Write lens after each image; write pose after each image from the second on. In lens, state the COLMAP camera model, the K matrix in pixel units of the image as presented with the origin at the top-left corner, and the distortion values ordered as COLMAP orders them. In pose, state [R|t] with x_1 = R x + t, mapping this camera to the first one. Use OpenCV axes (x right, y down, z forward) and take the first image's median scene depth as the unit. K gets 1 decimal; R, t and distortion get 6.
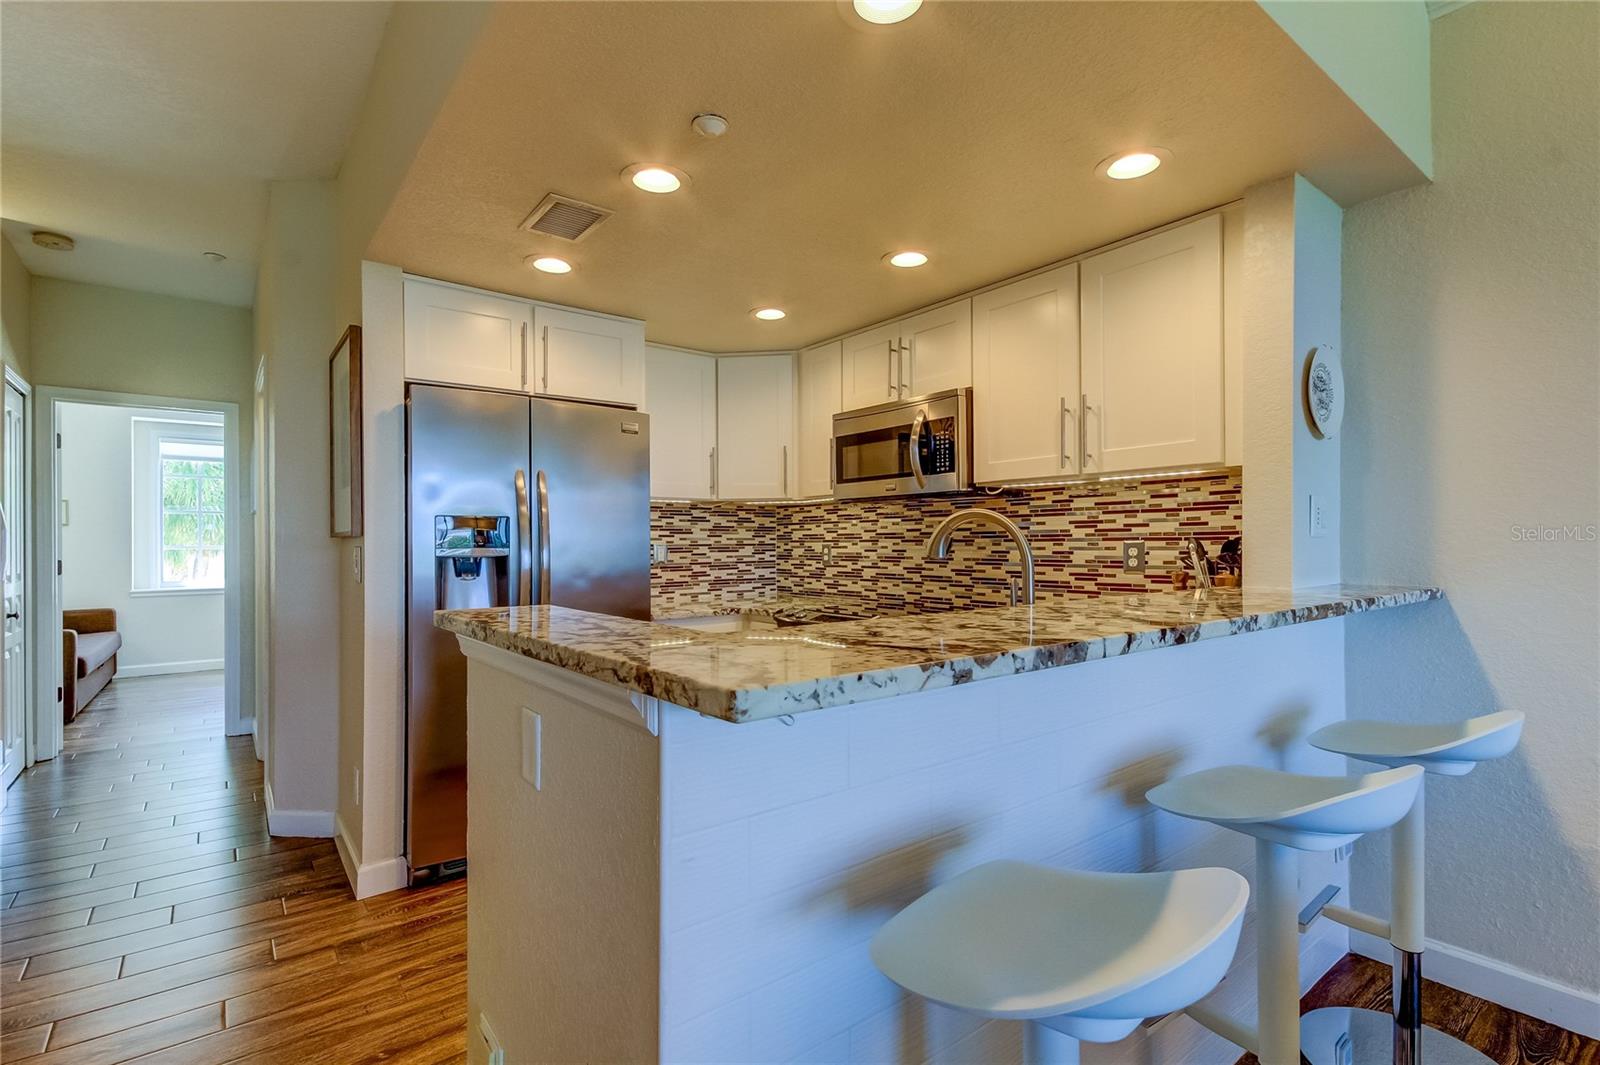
lens RADIAL K [[747.0, 0, 788.8], [0, 747.0, 536.4], [0, 0, 1]] dist [0.021465, -0.002453]
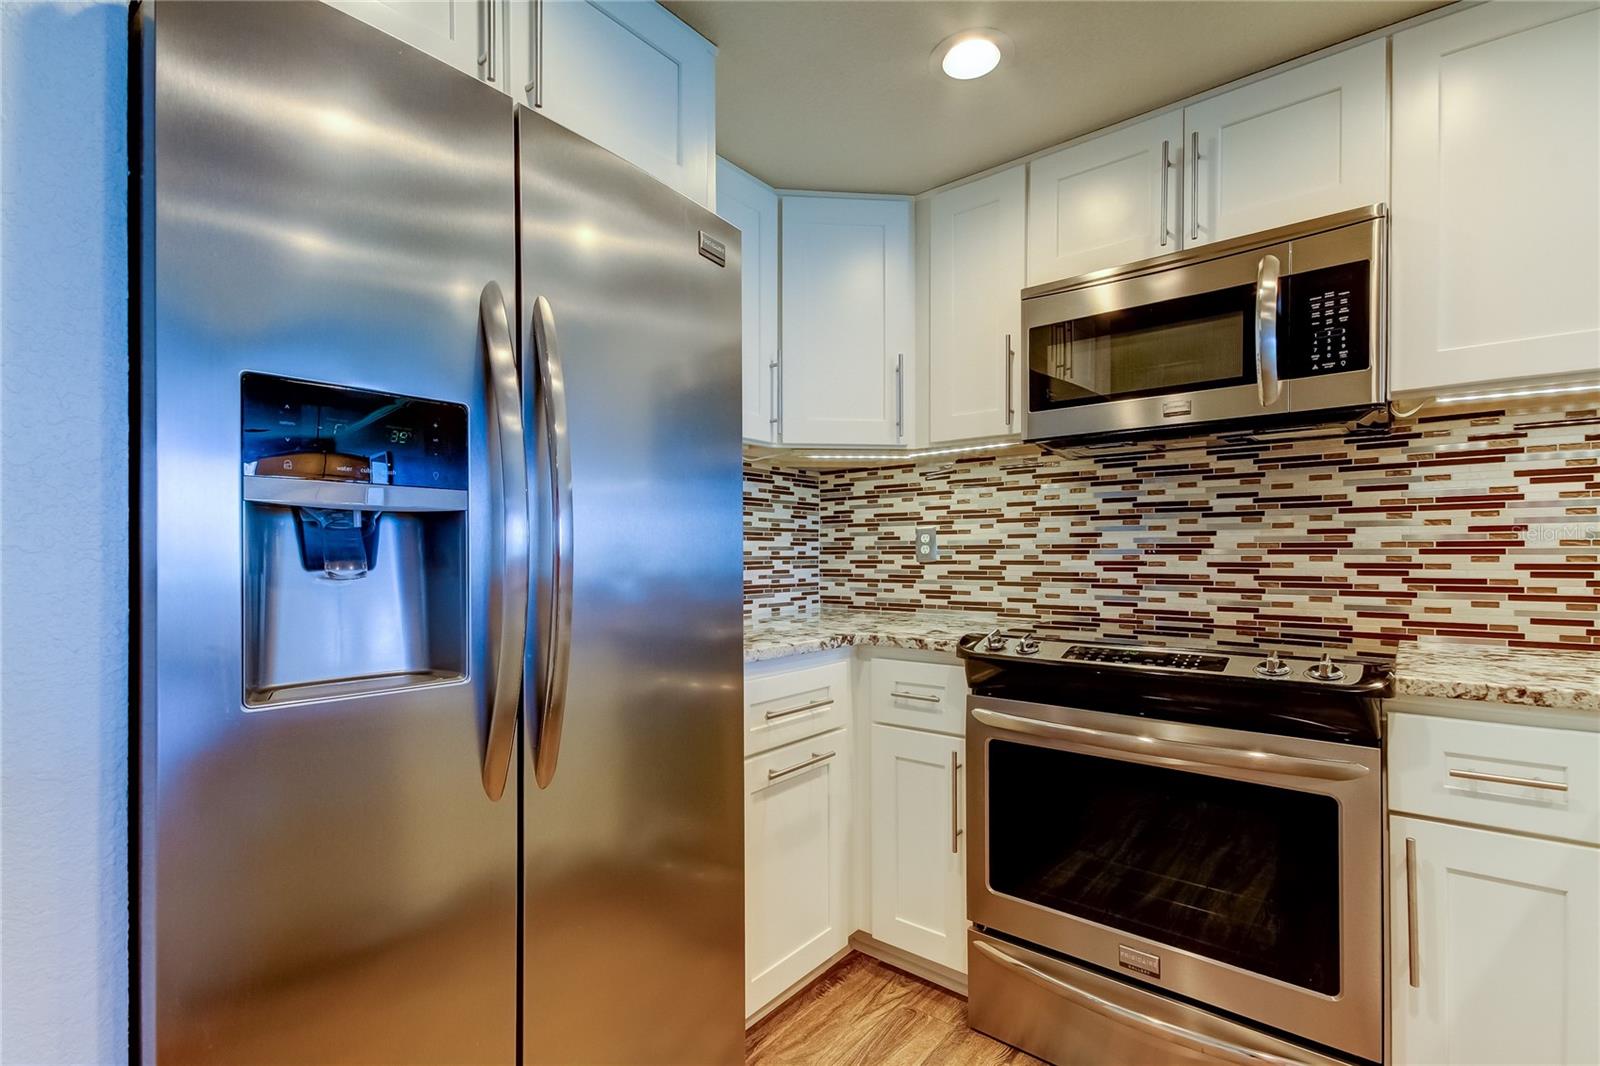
lens RADIAL K [[747.0, 0, 790.9], [0, 747.0, 557.9], [0, 0, 1]] dist [0.021465, -0.002453]
pose [[0.975156, 0.003094, 0.221500, -0.263085], [-0.005587, 0.999928, 0.010632, 0.038844], [-0.221451, -0.011605, 0.975103, 0.536288]]
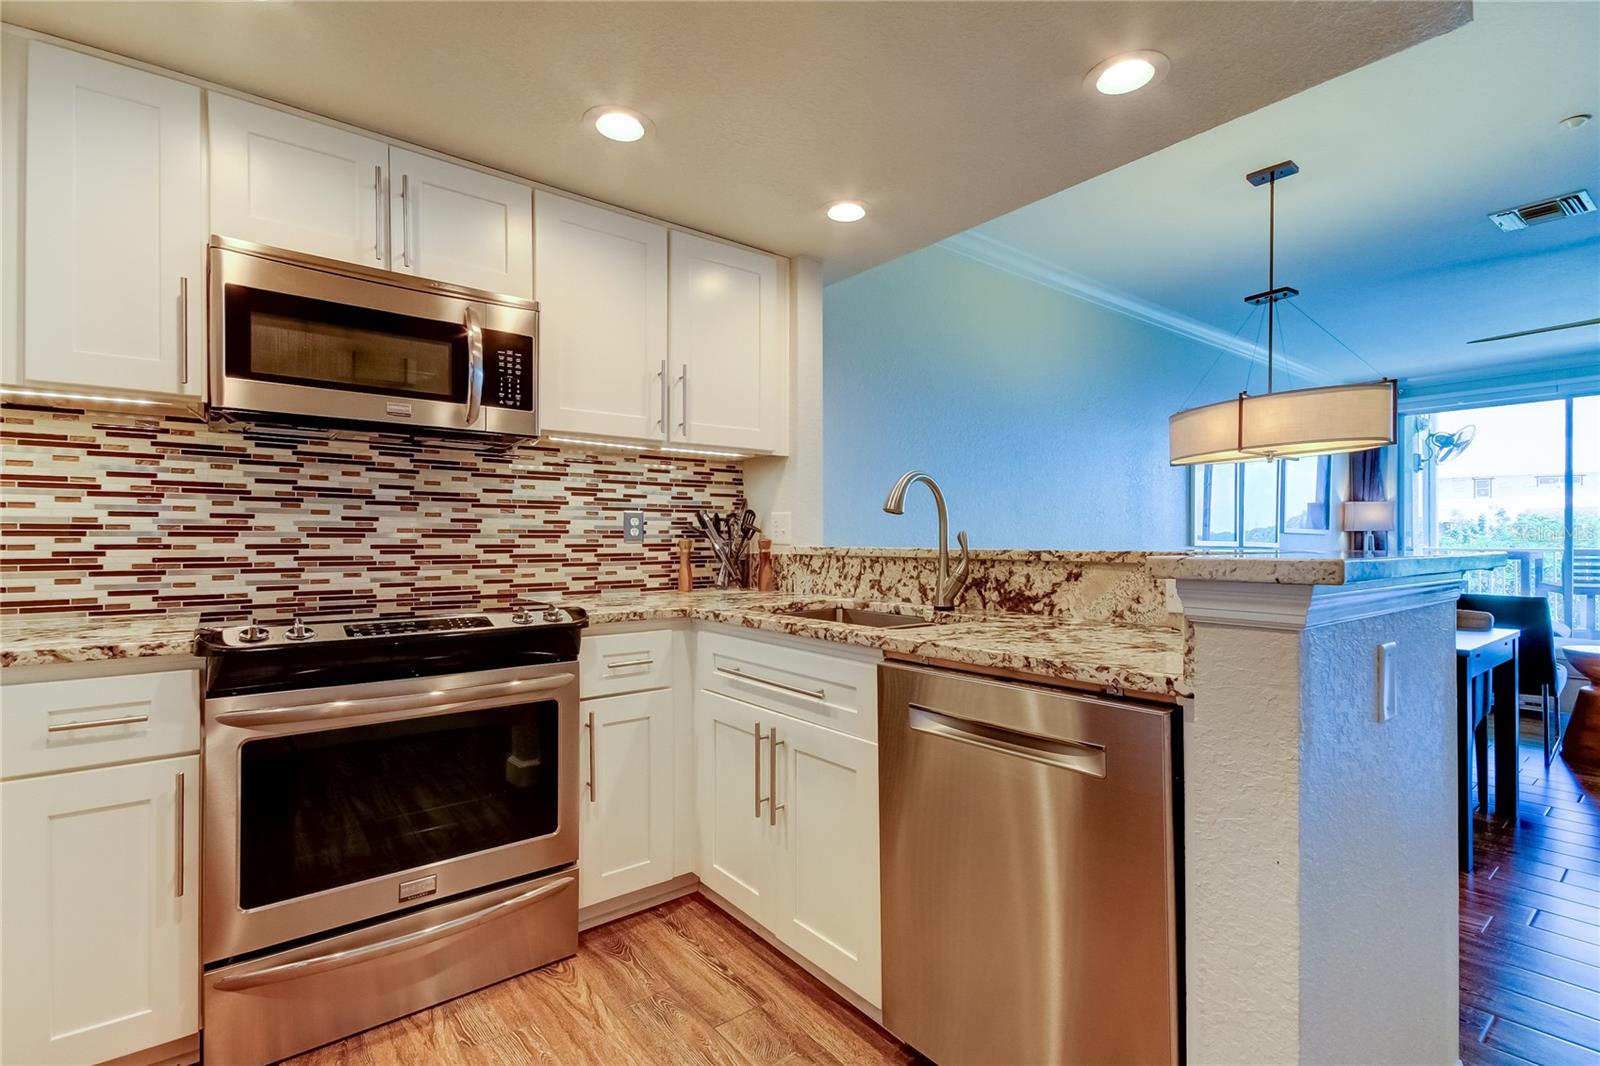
lens RADIAL K [[747.0, 0, 827.6], [0, 747.0, 544.5], [0, 0, 1]] dist [0.021465, -0.002453]
pose [[-0.030136, -0.001627, 0.999544, -0.510392], [-0.009235, 0.999956, 0.001349, 0.042259], [-0.999503, -0.009190, -0.030150, 0.672125]]
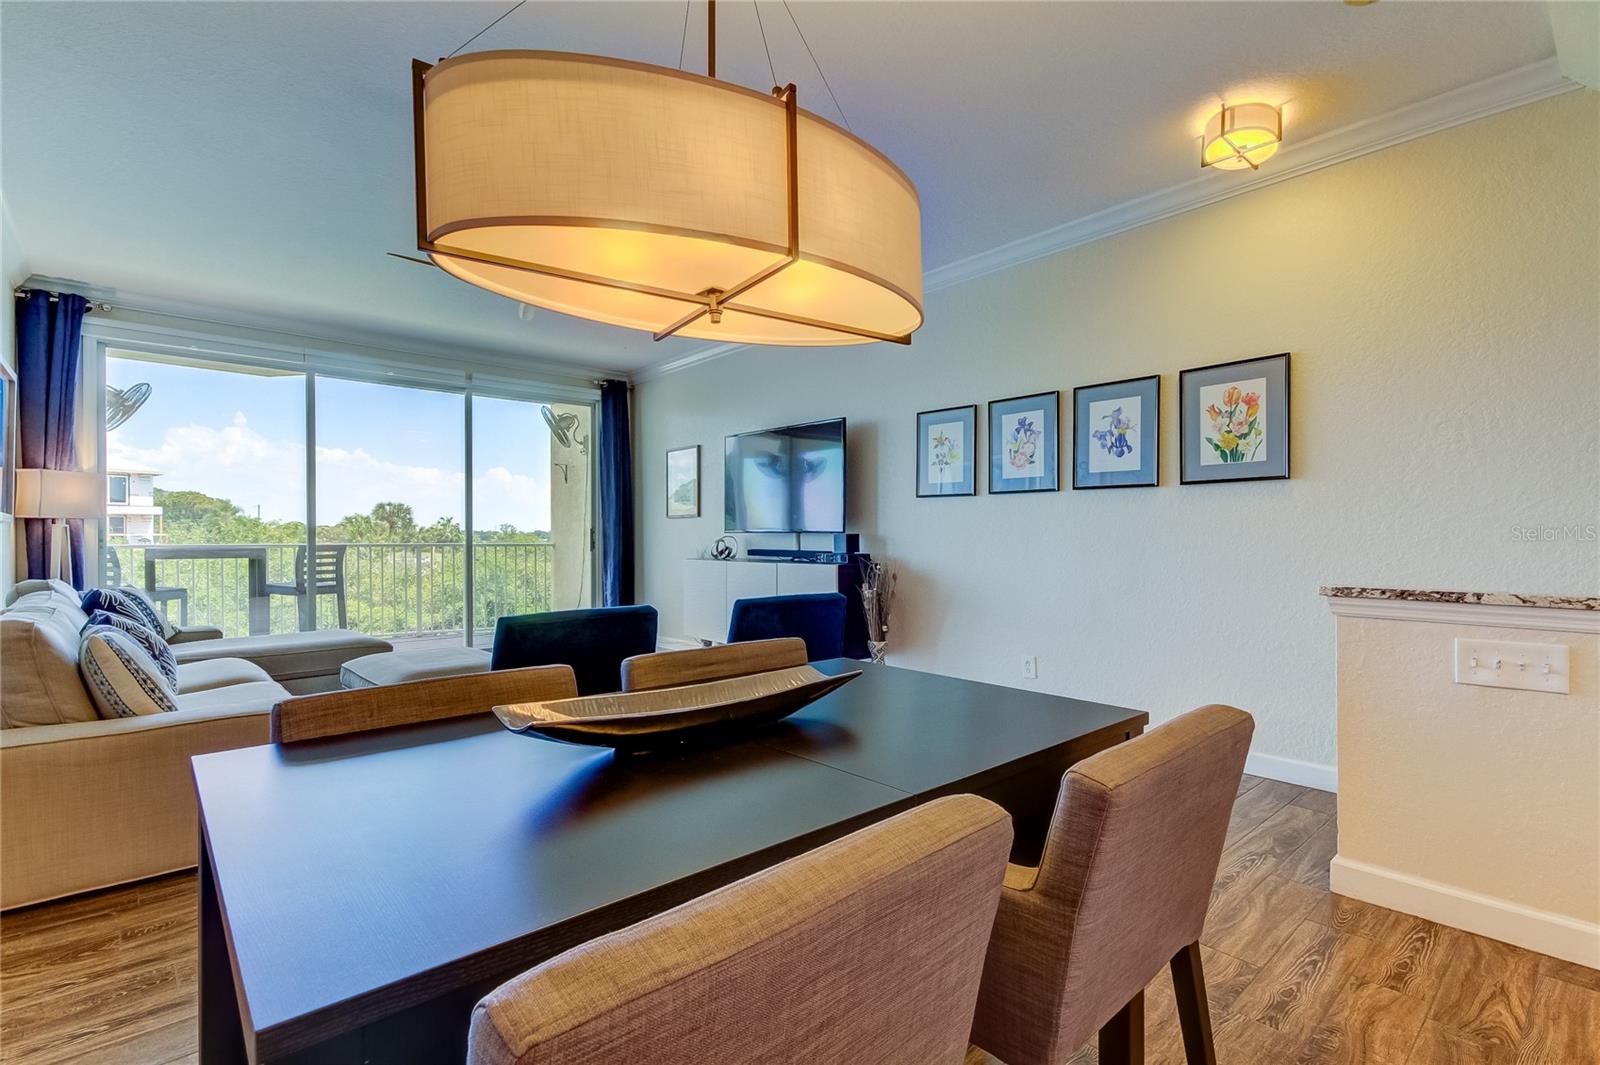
lens RADIAL K [[747.0, 0, 794.8], [0, 747.0, 549.4], [0, 0, 1]] dist [0.021465, -0.002453]
pose [[-0.998905, 0.007060, -0.046240, 0.551211], [0.006684, 0.999943, 0.008287, 0.043996], [0.046296, 0.007969, -0.998896, 0.423444]]
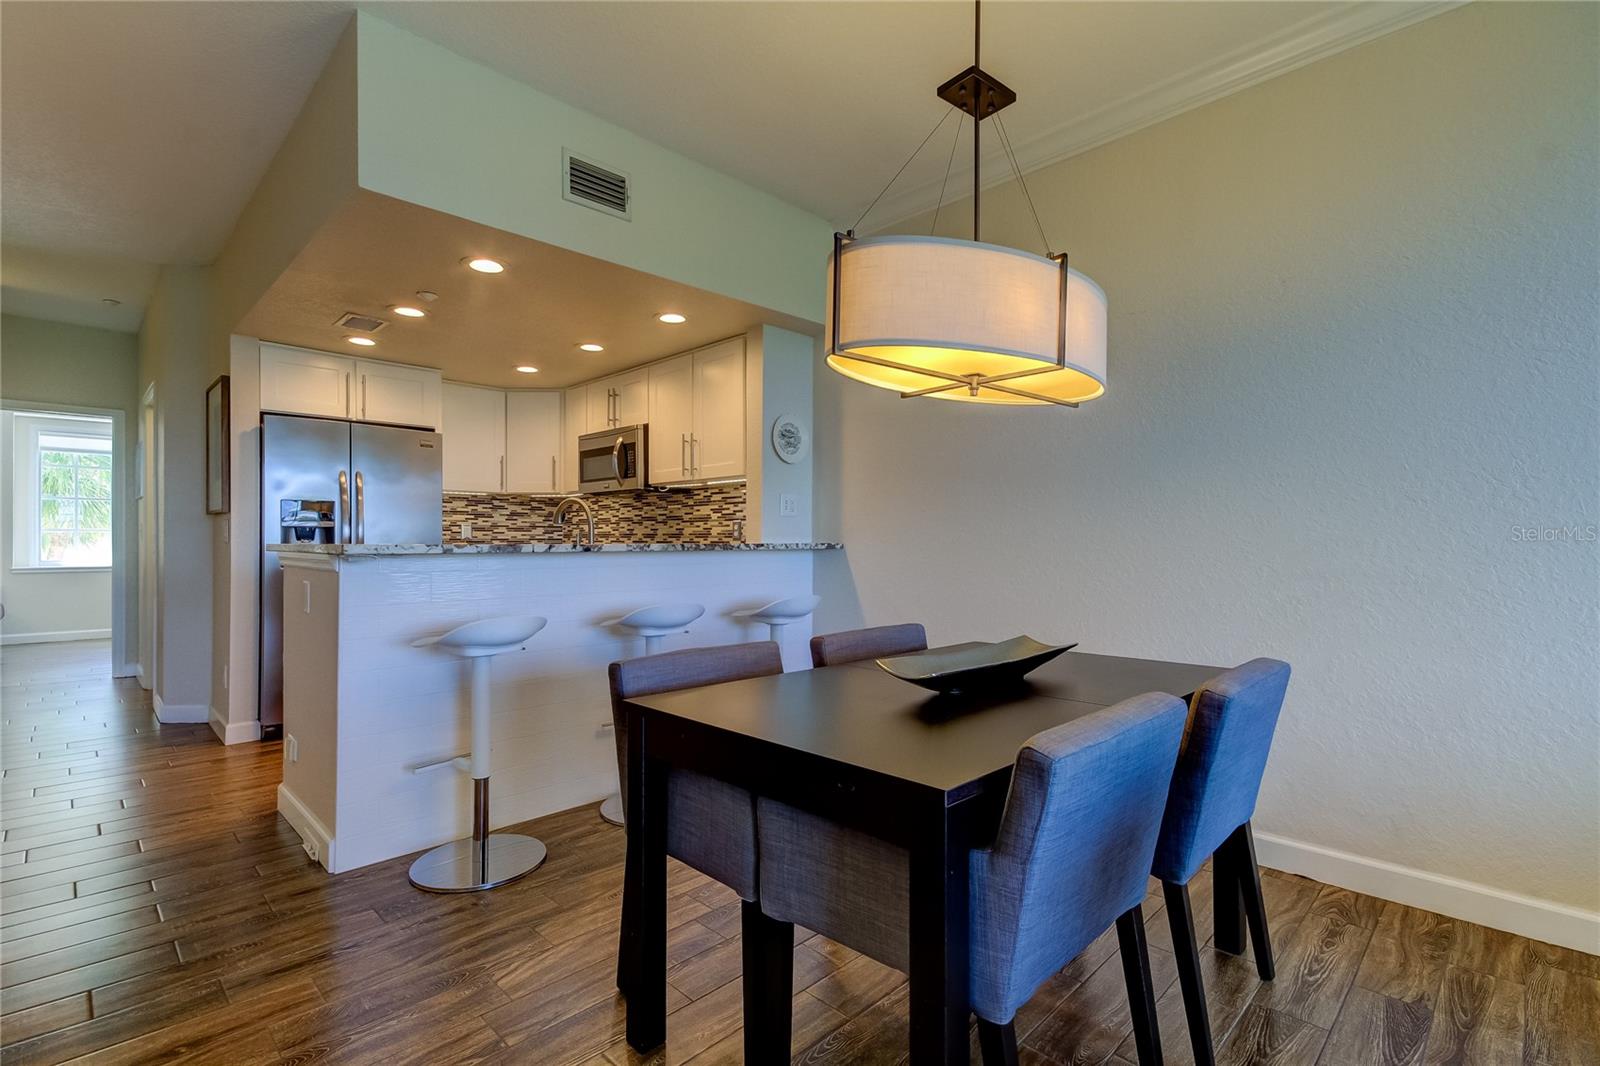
lens RADIAL K [[747.0, 0, 789.0], [0, 747.0, 537.8], [0, 0, 1]] dist [0.021465, -0.002453]
pose [[0.993983, 0.007877, 0.109248, 0.347592], [-0.008156, 0.999965, 0.002104, 0.034572], [-0.109227, -0.002983, 0.994012, -0.571623]]
